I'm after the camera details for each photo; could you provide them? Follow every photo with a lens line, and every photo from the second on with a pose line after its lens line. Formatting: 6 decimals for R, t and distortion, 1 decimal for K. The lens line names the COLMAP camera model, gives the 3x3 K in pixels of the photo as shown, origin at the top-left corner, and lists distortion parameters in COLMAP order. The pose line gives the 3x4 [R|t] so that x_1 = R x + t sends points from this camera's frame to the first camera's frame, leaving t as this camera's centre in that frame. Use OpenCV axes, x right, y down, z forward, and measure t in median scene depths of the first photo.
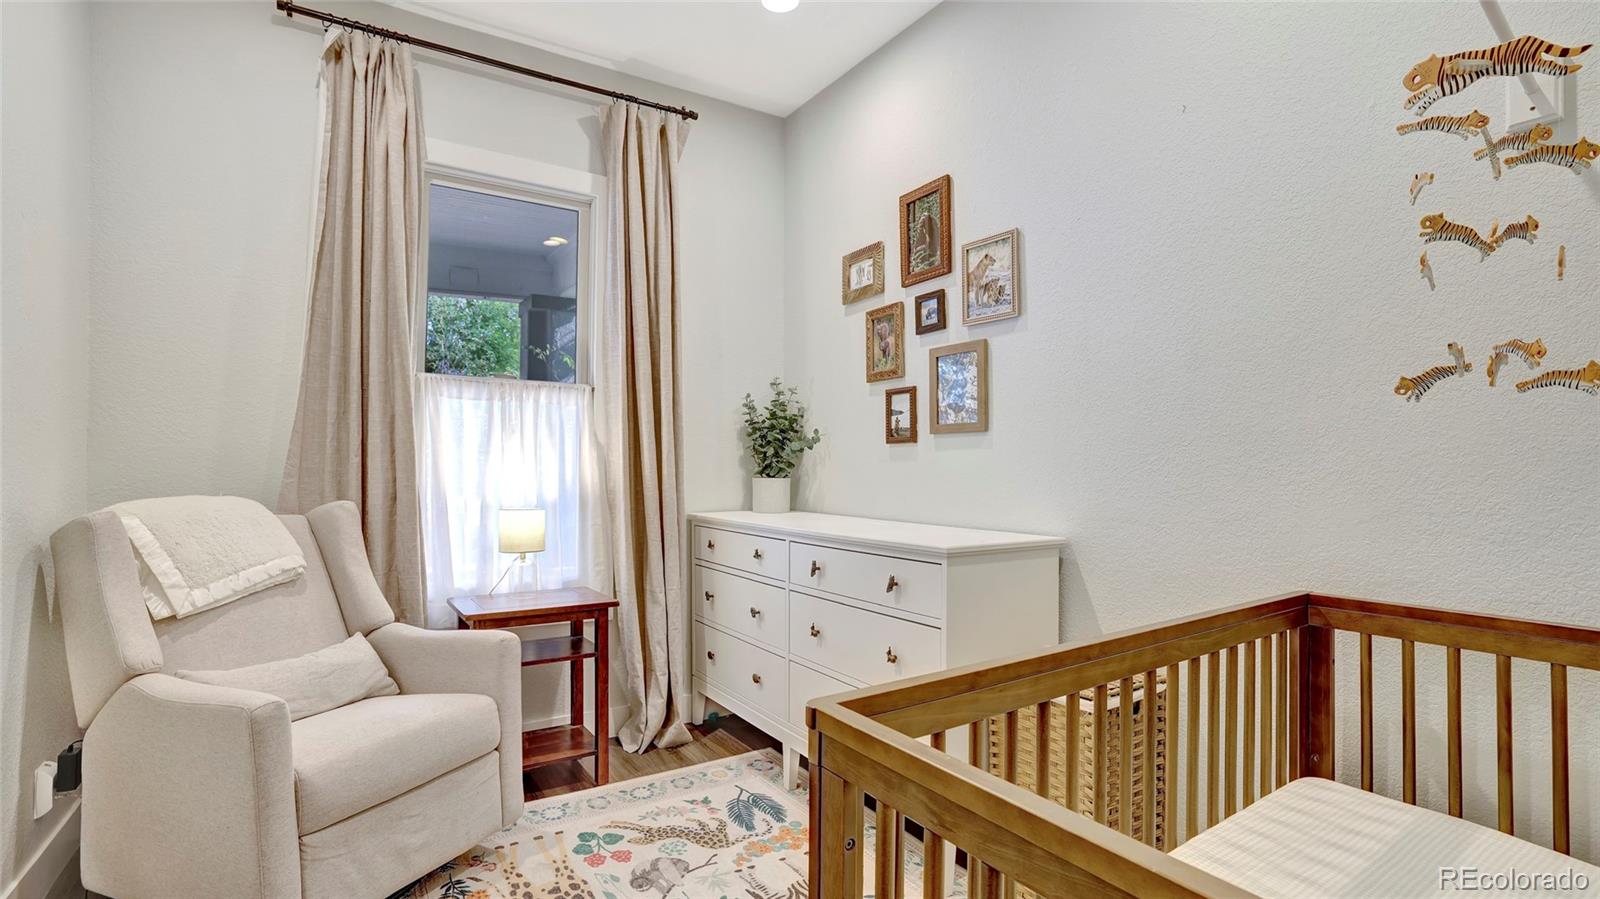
lens RADIAL K [[729.5, 0, 800.0], [0, 729.5, 449.5], [0, 0, 1]] dist [-0.039889, 0.000250]
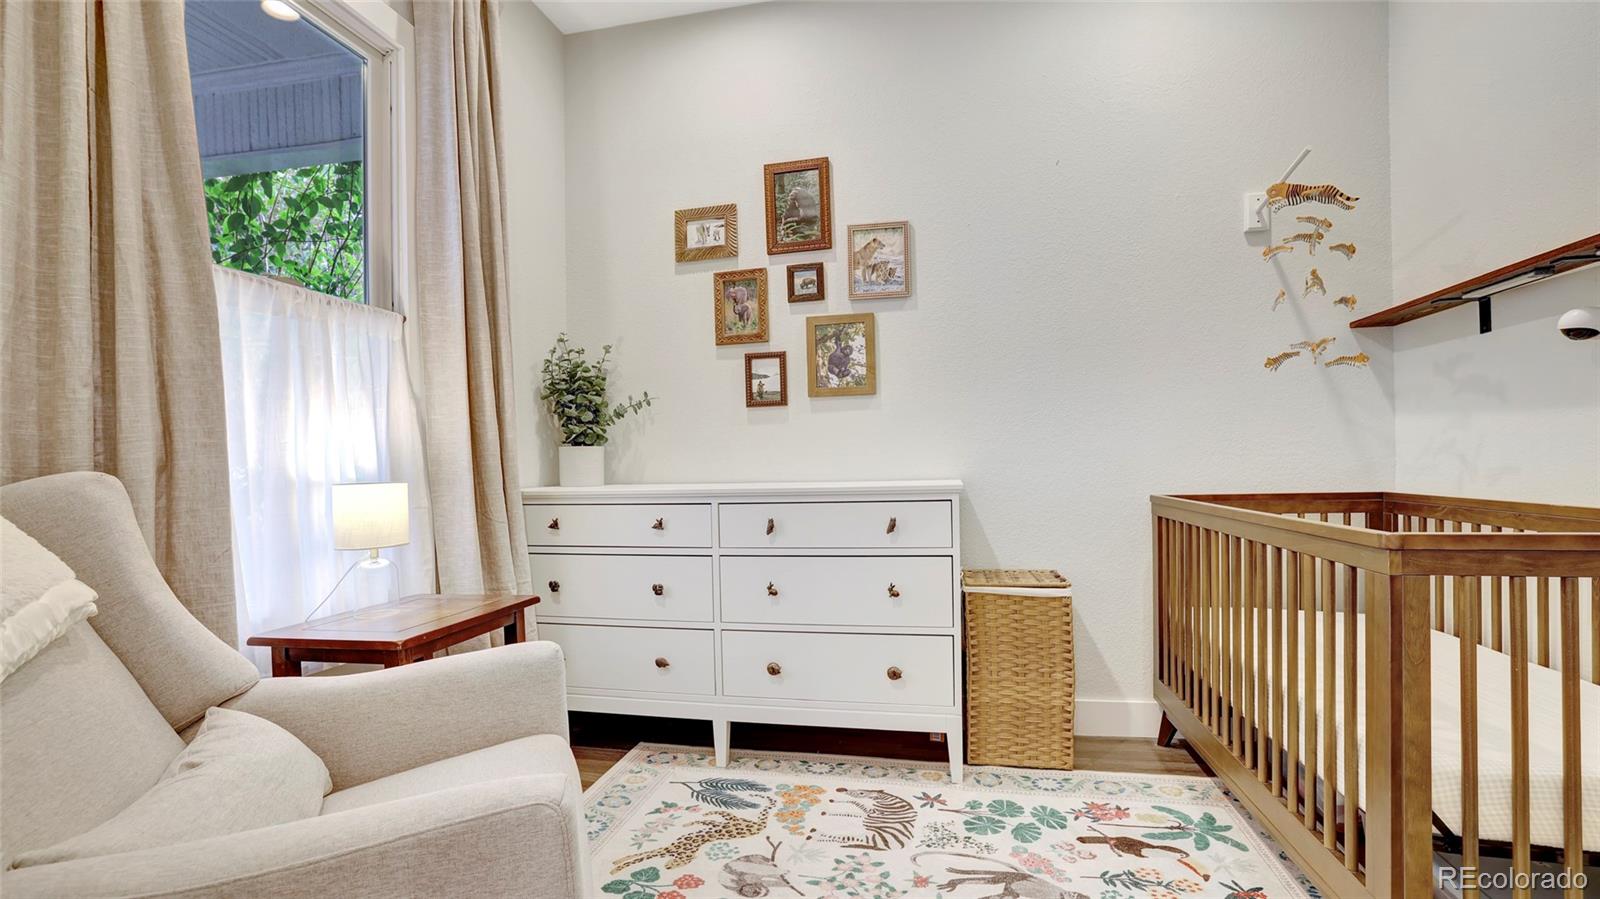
lens RADIAL K [[710.1, 0, 798.8], [0, 710.1, 467.5], [0, 0, 1]] dist [-0.037420, 0.017037]
pose [[0.711380, -0.023600, 0.702411, -0.555404], [0.008299, 0.999648, 0.025182, 0.054504], [-0.702759, -0.012085, 0.711326, 0.266285]]
